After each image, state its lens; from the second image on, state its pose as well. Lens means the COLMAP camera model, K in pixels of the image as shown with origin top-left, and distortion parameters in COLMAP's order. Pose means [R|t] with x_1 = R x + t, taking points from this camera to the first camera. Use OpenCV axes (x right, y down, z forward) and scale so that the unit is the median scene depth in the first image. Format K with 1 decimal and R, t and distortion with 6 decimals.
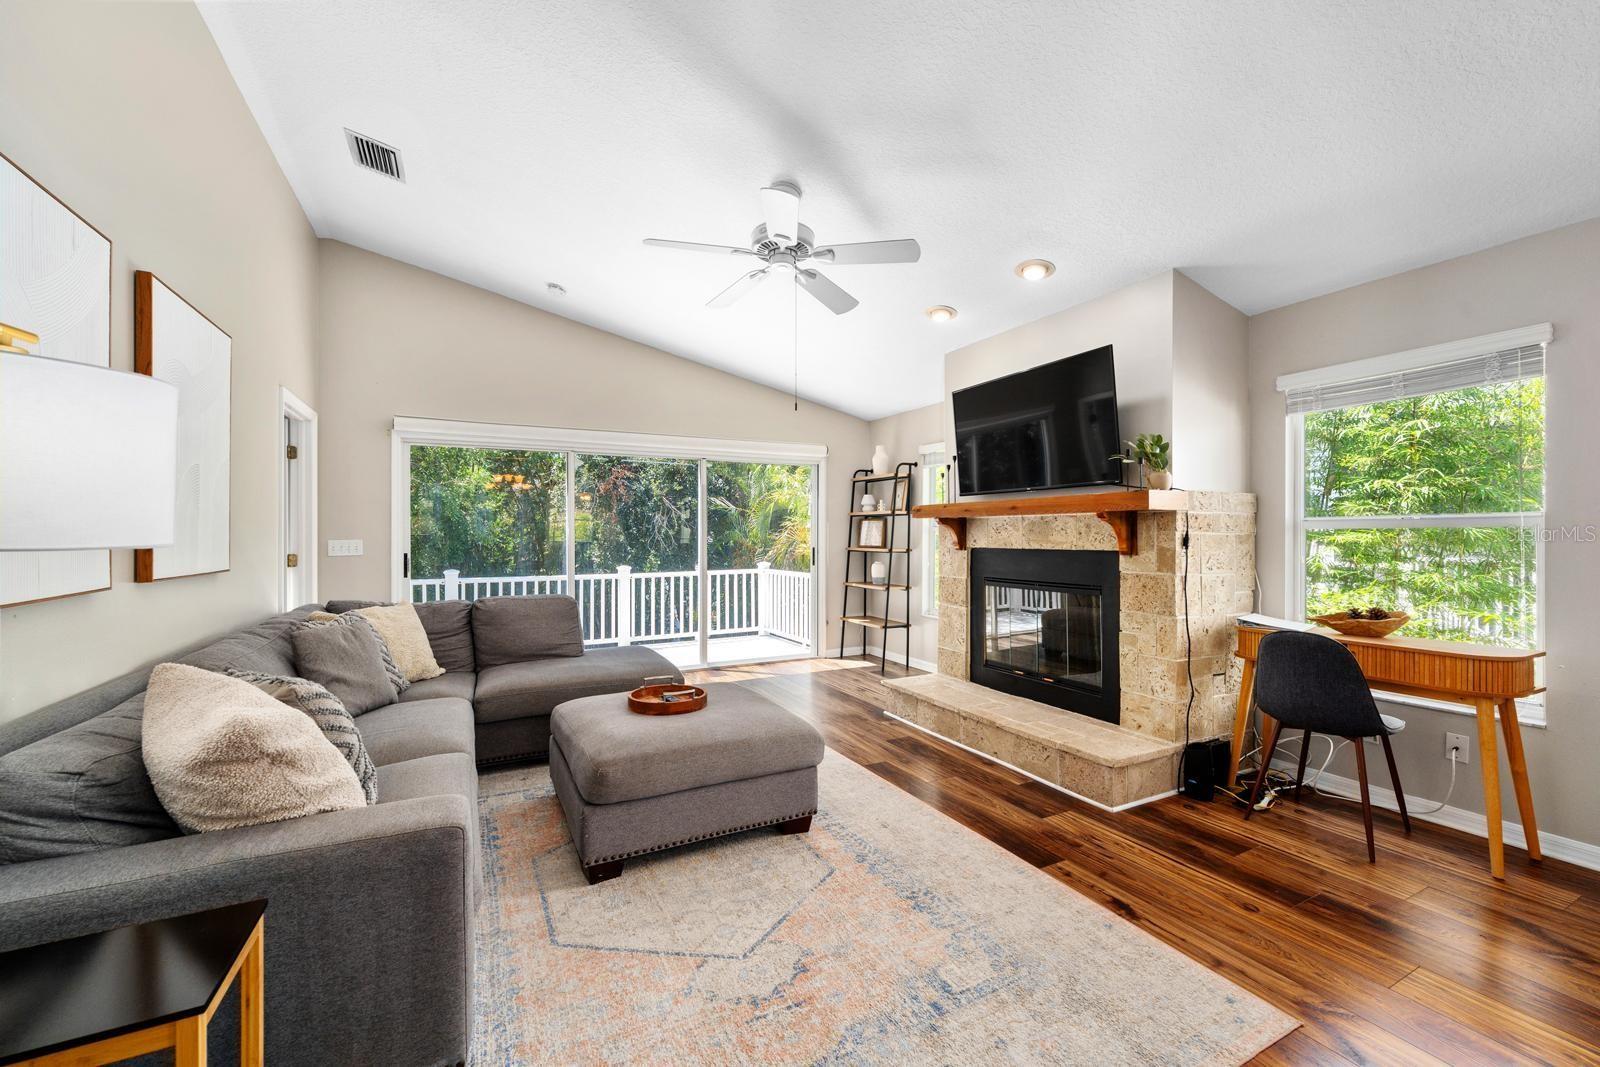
lens RADIAL K [[644.3, 0, 800.0], [0, 644.3, 533.5], [0, 0, 1]] dist [-0.000834, 0.000189]
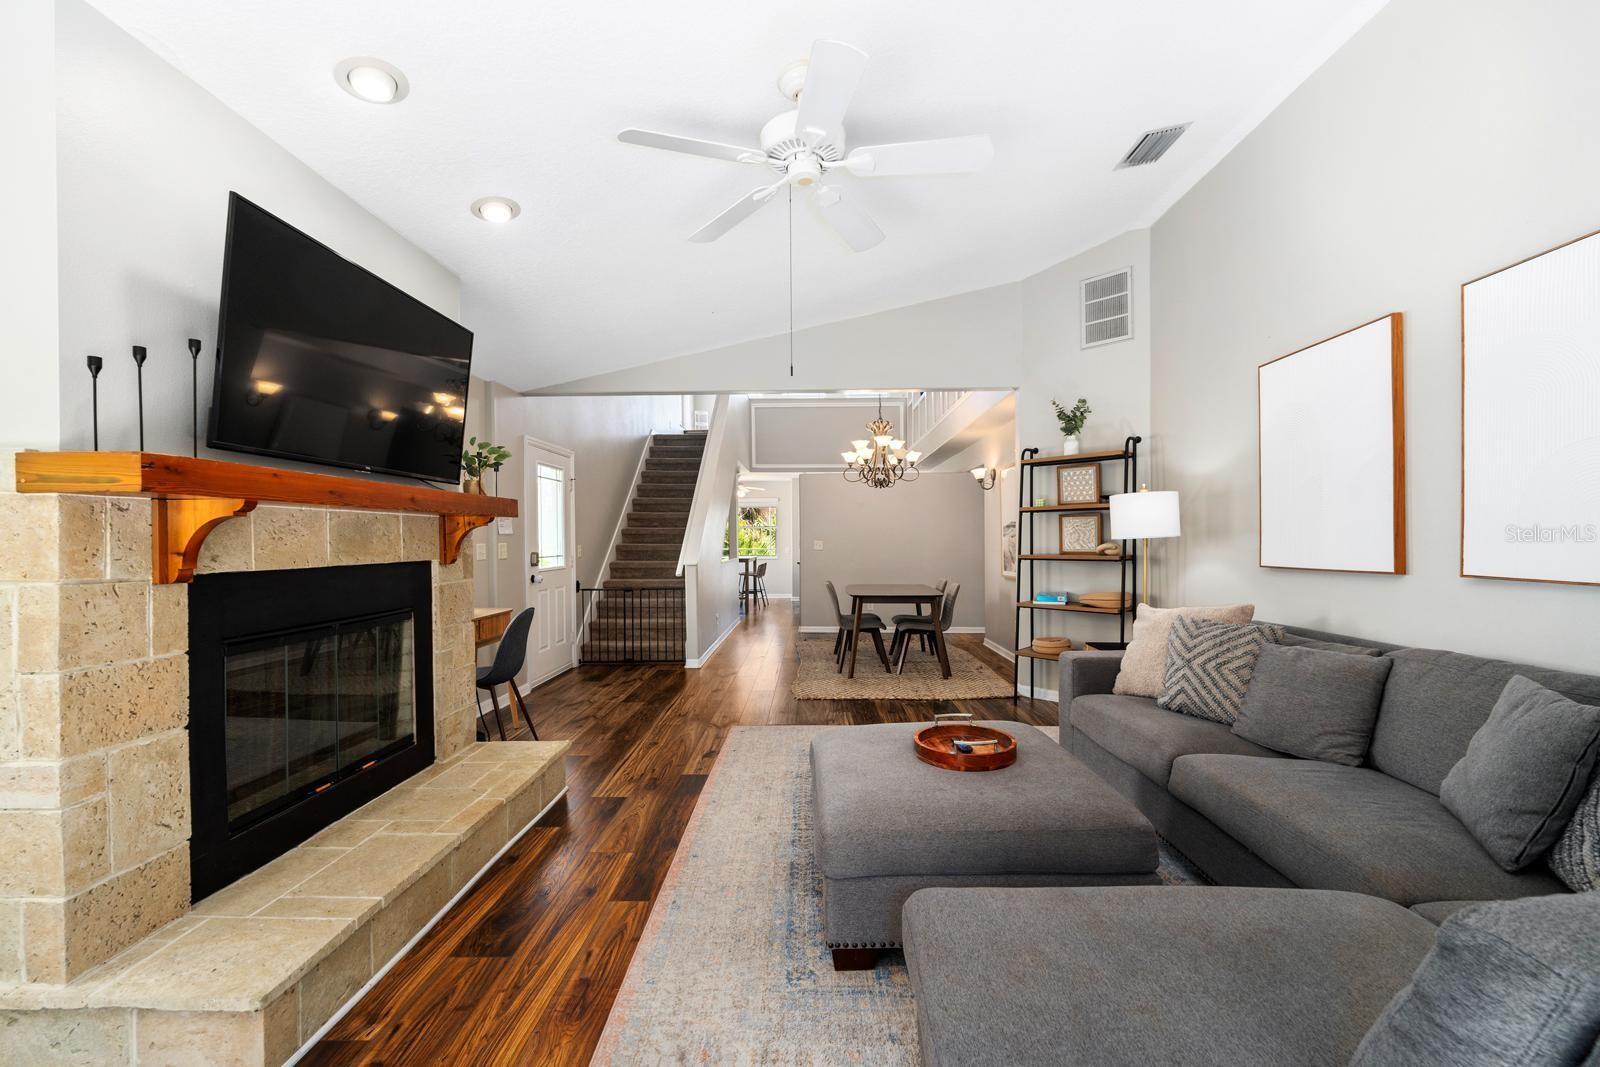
lens RADIAL K [[644.3, 0, 800.0], [0, 644.3, 533.5], [0, 0, 1]] dist [-0.000834, 0.000189]
pose [[-0.877850, 0.009771, 0.478836, -0.352793], [0.005148, 0.999927, -0.010967, 0.002604], [-0.478908, -0.007162, -0.877836, 1.539352]]
